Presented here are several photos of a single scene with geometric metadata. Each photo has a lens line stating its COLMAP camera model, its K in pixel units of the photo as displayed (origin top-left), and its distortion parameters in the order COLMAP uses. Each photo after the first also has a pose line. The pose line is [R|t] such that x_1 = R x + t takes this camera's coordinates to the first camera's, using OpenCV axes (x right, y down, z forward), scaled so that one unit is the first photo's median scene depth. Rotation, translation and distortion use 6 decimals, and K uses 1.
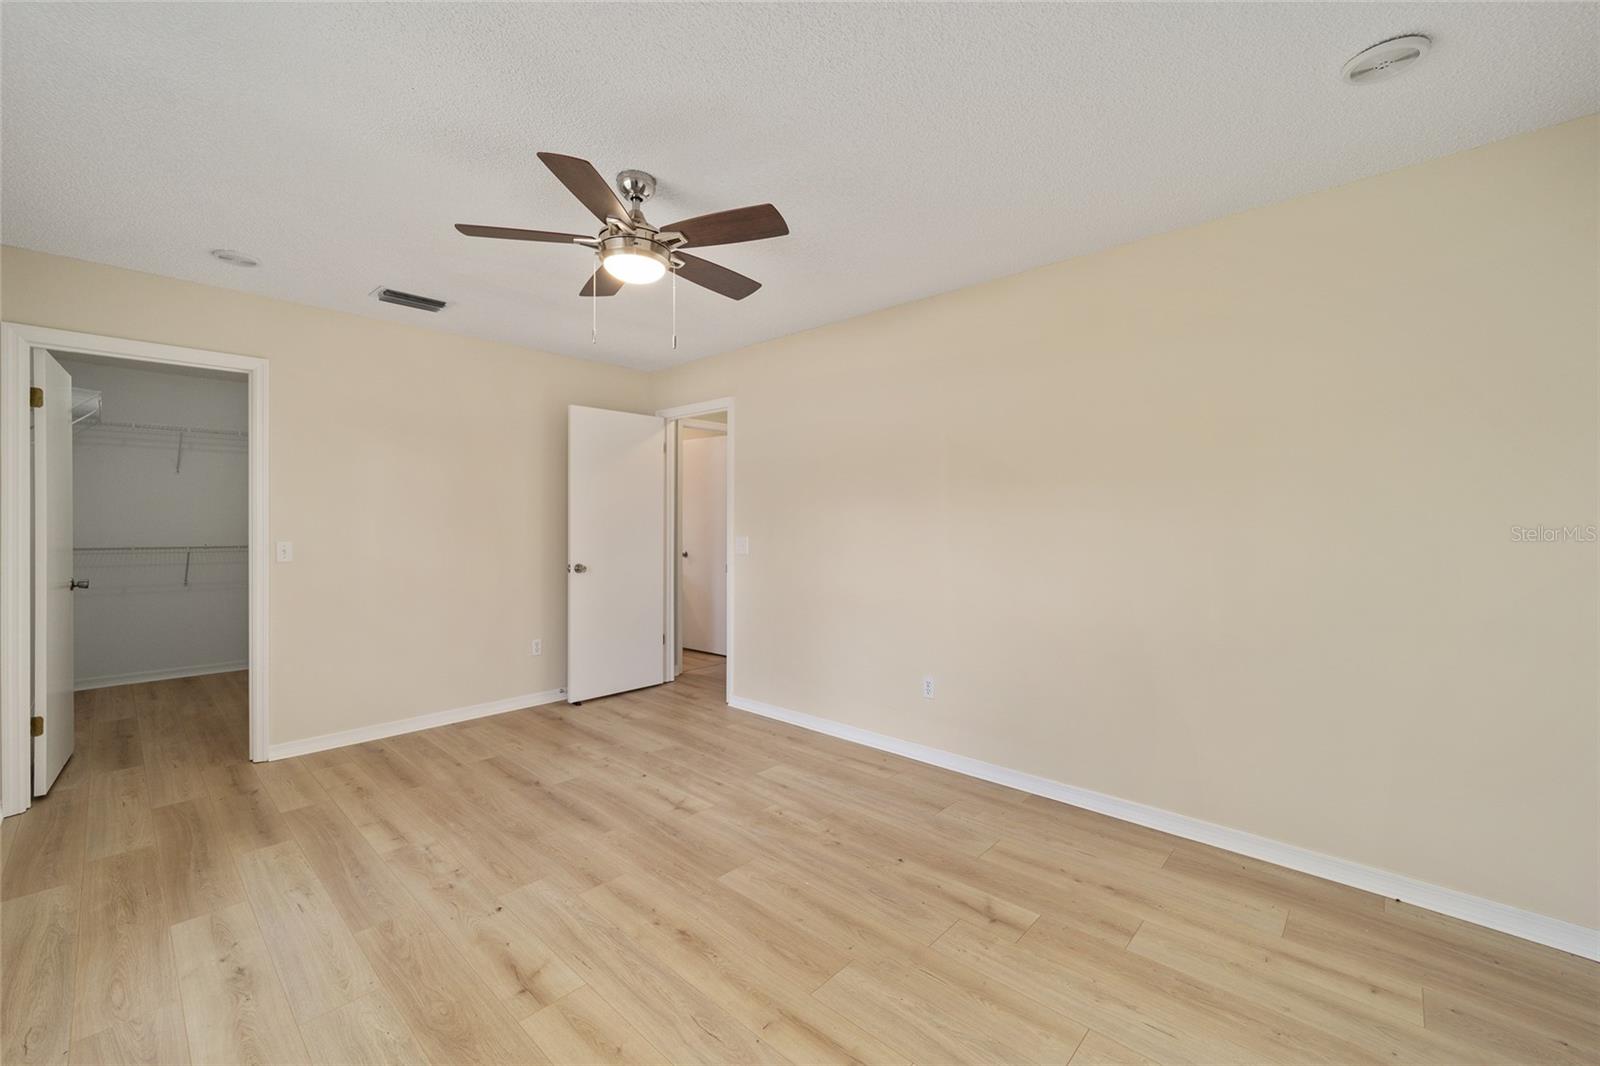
lens RADIAL K [[642.2, 0, 800.3], [0, 642.2, 520.6], [0, 0, 1]] dist [0.000366, -0.000145]
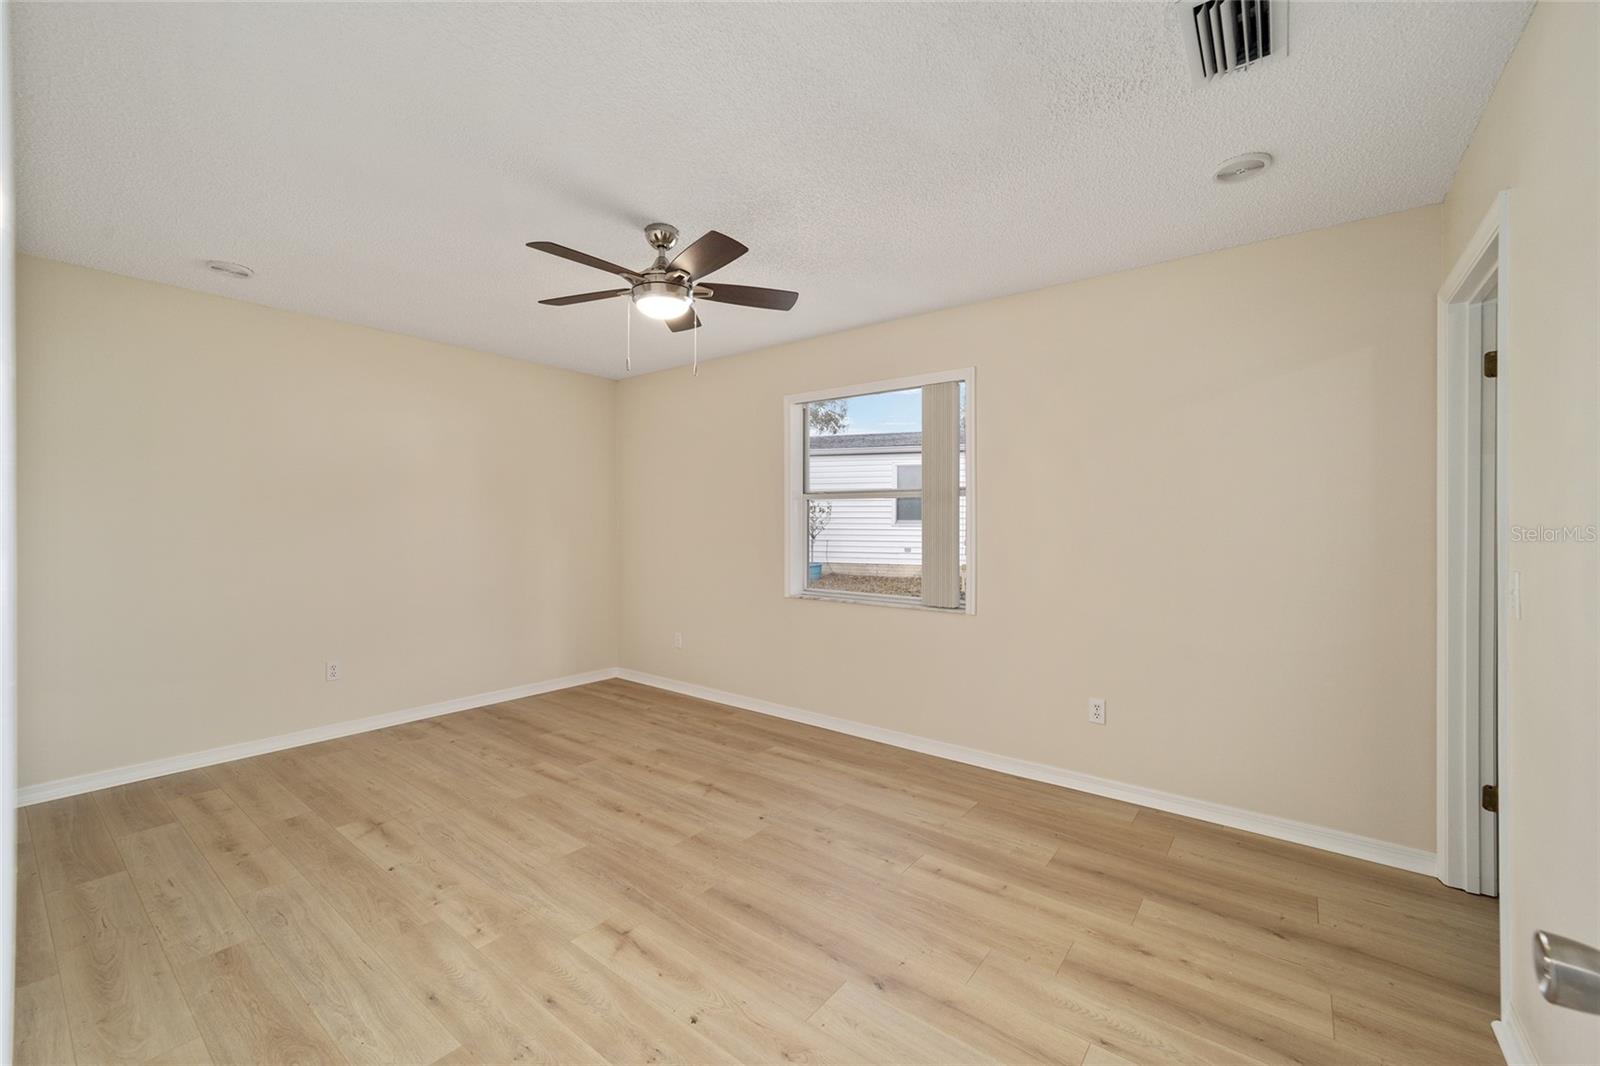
lens RADIAL K [[650.0, 0, 790.1], [0, 650.0, 525.8], [0, 0, 1]] dist [-0.005120, -0.000063]
pose [[-0.997397, -0.004959, -0.071932, -0.373294], [-0.005277, 0.999977, 0.004232, 0.002870], [0.071910, 0.004601, -0.997401, 2.021746]]
